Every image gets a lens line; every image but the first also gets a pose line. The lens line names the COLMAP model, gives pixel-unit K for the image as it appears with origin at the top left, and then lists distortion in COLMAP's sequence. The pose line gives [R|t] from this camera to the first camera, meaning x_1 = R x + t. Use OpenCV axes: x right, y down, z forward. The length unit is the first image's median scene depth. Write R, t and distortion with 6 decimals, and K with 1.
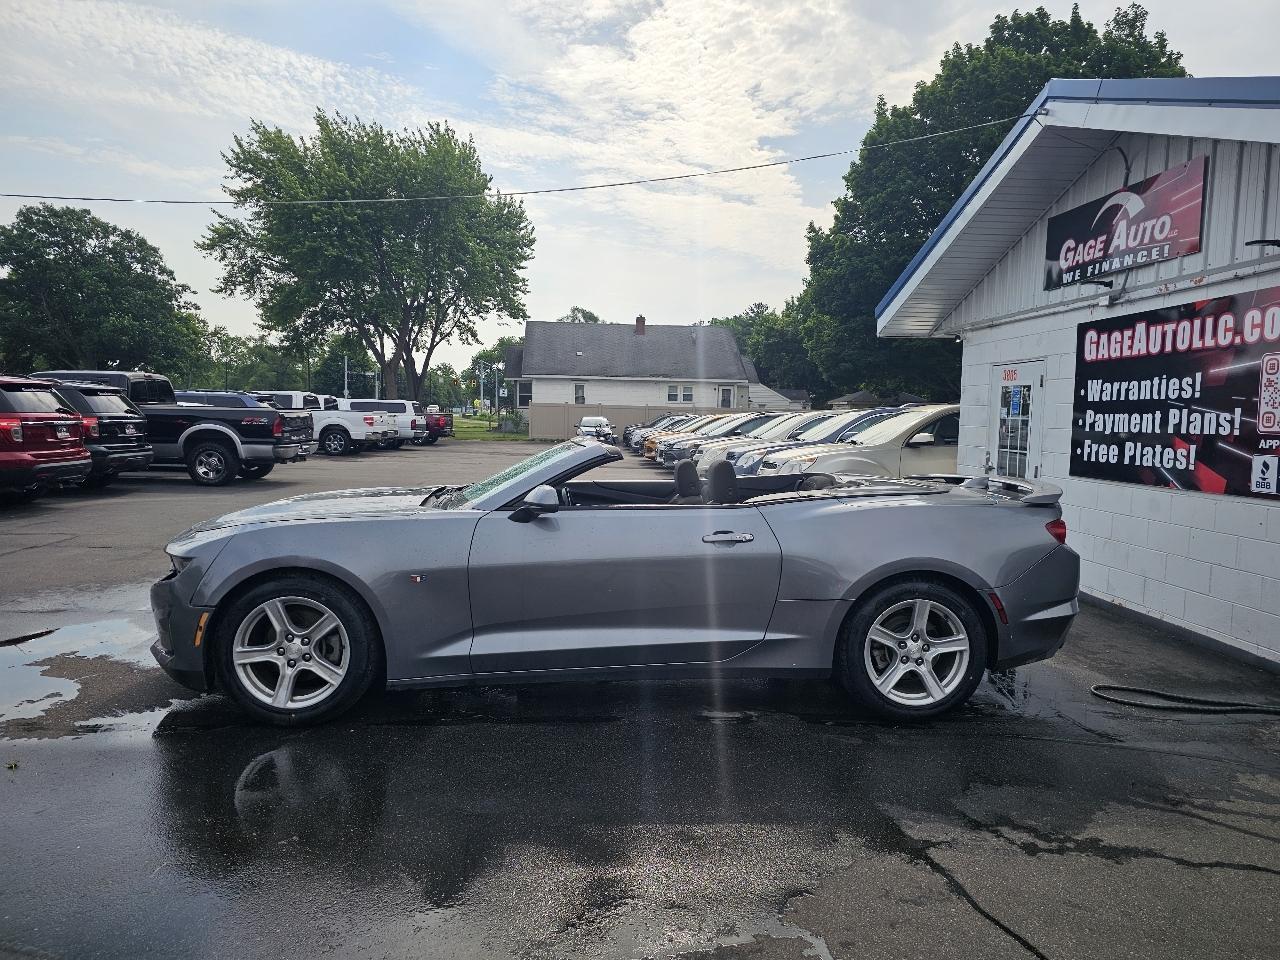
lens RADIAL K [[853.3, 0, 643.2], [0, 853.3, 482.3], [0, 0, 1]] dist [0.062127, -0.053929]
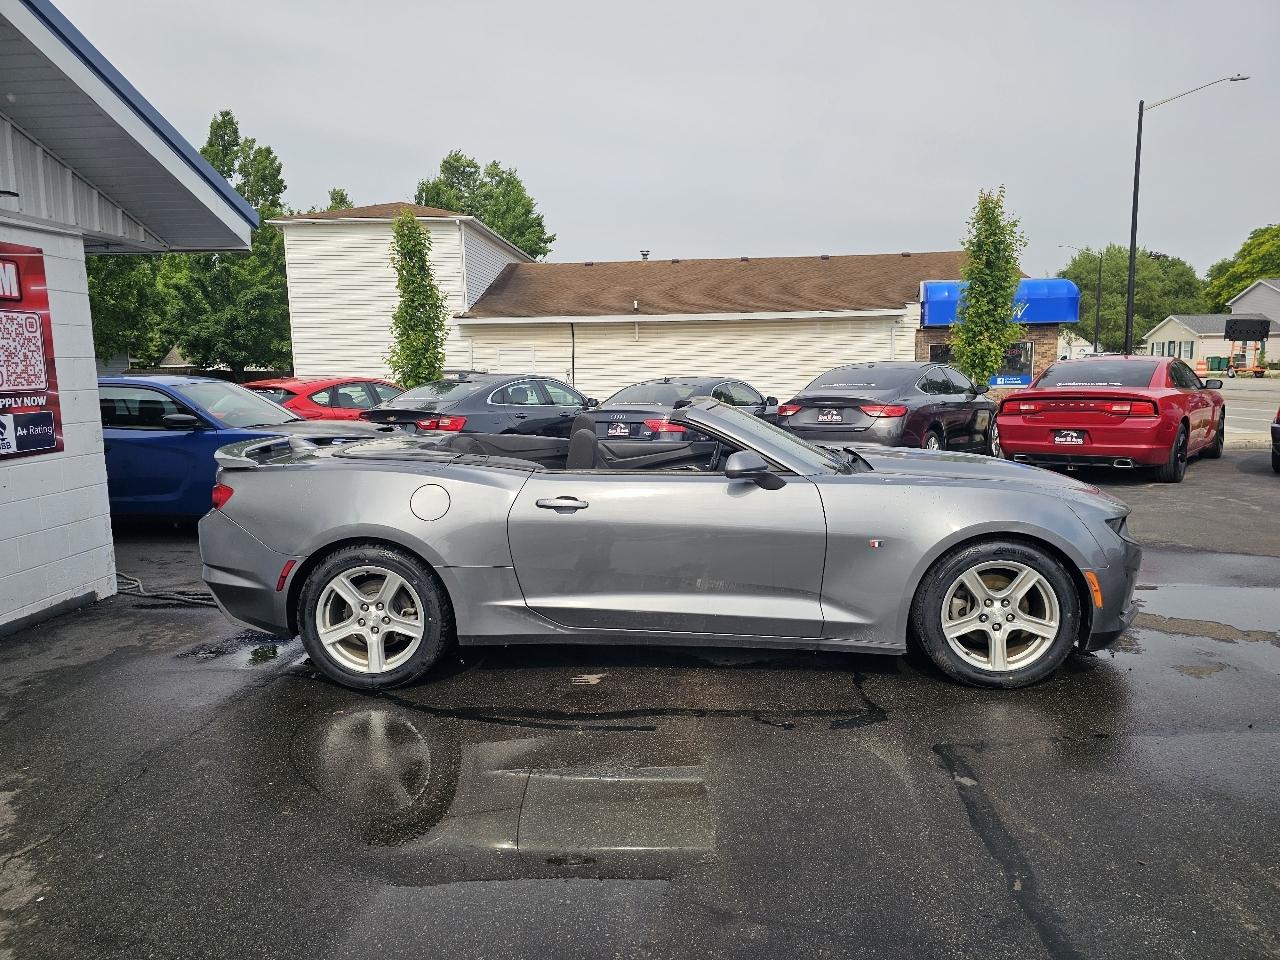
lens RADIAL K [[853.3, 0, 646.9], [0, 853.3, 481.0], [0, 0, 1]] dist [0.062127, -0.053929]
pose [[-0.992391, -0.018335, 0.121755, -0.085072], [0.008270, 0.976692, 0.214486, -0.116551], [-0.122850, 0.213861, -0.969109, 1.349661]]
